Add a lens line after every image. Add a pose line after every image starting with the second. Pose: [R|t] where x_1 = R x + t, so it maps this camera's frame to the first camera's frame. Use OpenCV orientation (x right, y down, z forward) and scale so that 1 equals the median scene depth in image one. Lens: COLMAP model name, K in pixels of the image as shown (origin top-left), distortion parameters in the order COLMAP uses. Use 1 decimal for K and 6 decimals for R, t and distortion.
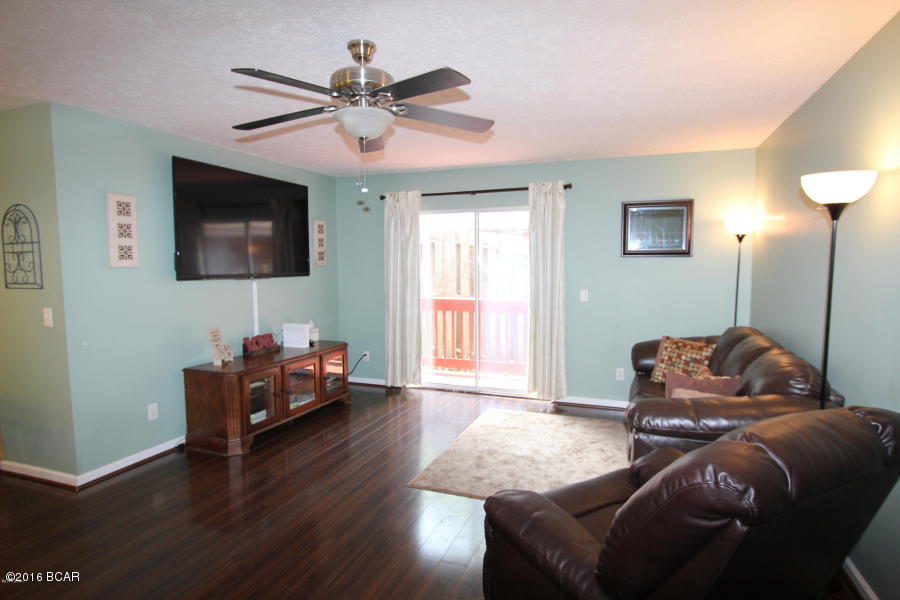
lens RADIAL K [[499.6, 0, 449.8], [0, 499.6, 301.3], [0, 0, 1]] dist [-0.015270, -0.000641]
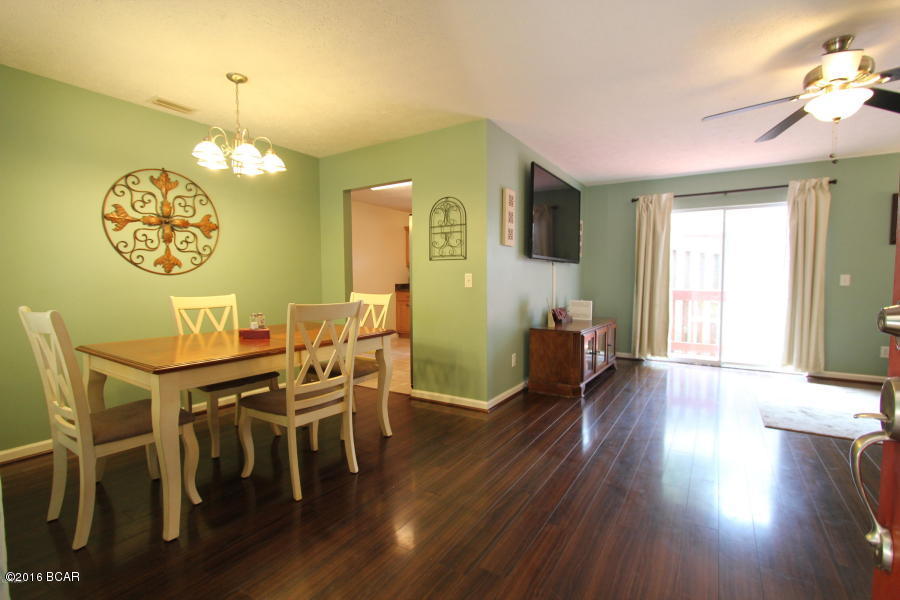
lens RADIAL K [[427.4, 0, 451.1], [0, 427.4, 300.1], [0, 0, 1]] dist [0.000188, -0.000425]
pose [[0.982438, 0.014034, -0.186063, -0.624090], [-0.019210, 0.999476, -0.026044, 0.112101], [0.185600, 0.029161, 0.982193, -0.135960]]
